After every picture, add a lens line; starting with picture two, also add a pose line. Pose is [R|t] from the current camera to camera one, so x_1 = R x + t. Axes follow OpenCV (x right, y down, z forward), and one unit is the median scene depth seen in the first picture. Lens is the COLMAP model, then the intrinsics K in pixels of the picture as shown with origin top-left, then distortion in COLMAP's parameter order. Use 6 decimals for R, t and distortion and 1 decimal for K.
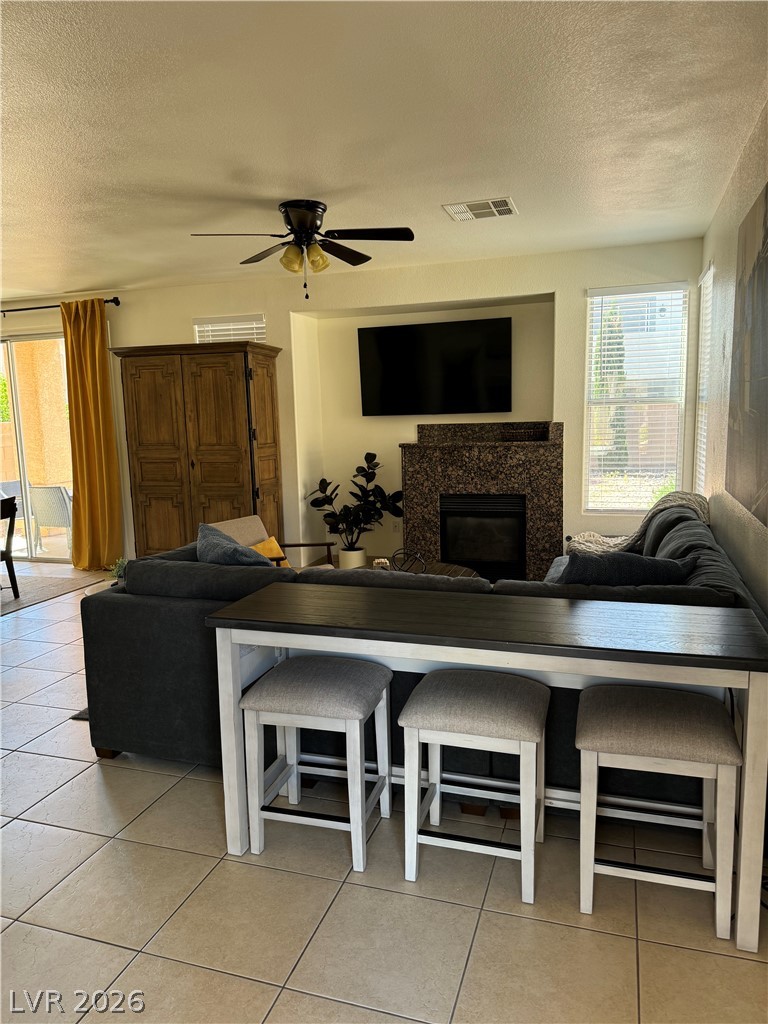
lens RADIAL K [[718.5, 0, 386.4], [0, 718.5, 515.3], [0, 0, 1]] dist [0.032650, -0.044008]
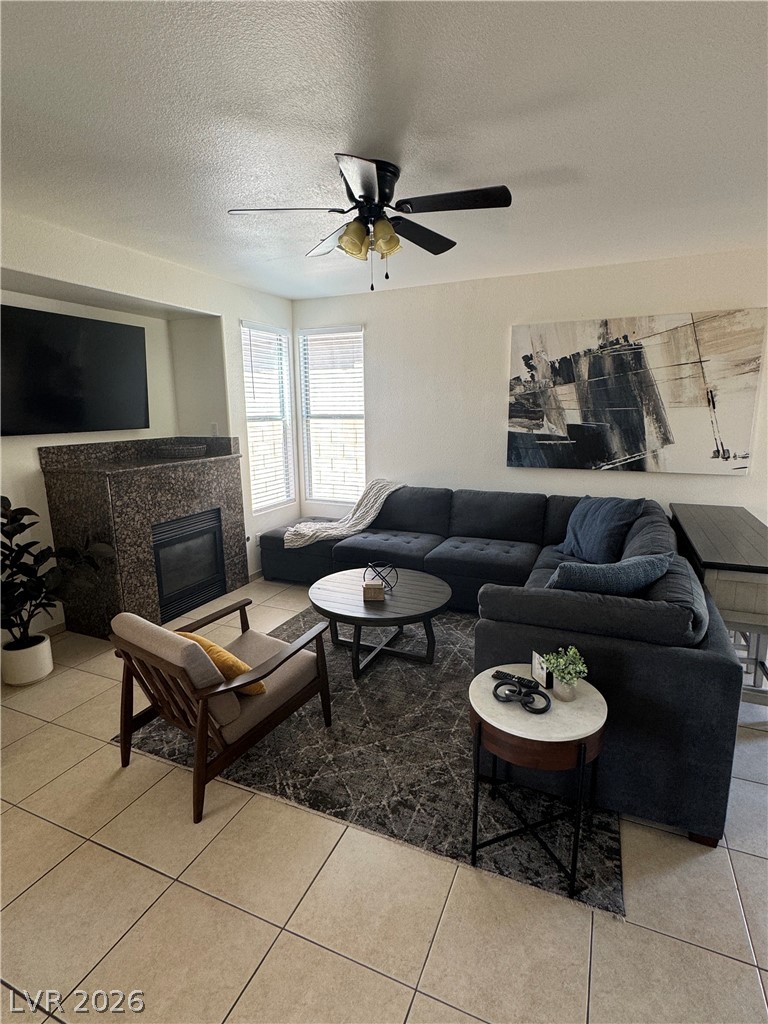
lens RADIAL K [[520.8, 0, 387.6], [0, 520.8, 506.2], [0, 0, 1]] dist [0.000497, 0.000000]
pose [[0.081796, -0.160634, 0.983619, -0.508967], [0.151731, 0.977429, 0.147005, -0.101681], [-0.985032, 0.137221, 0.104323, 0.666684]]
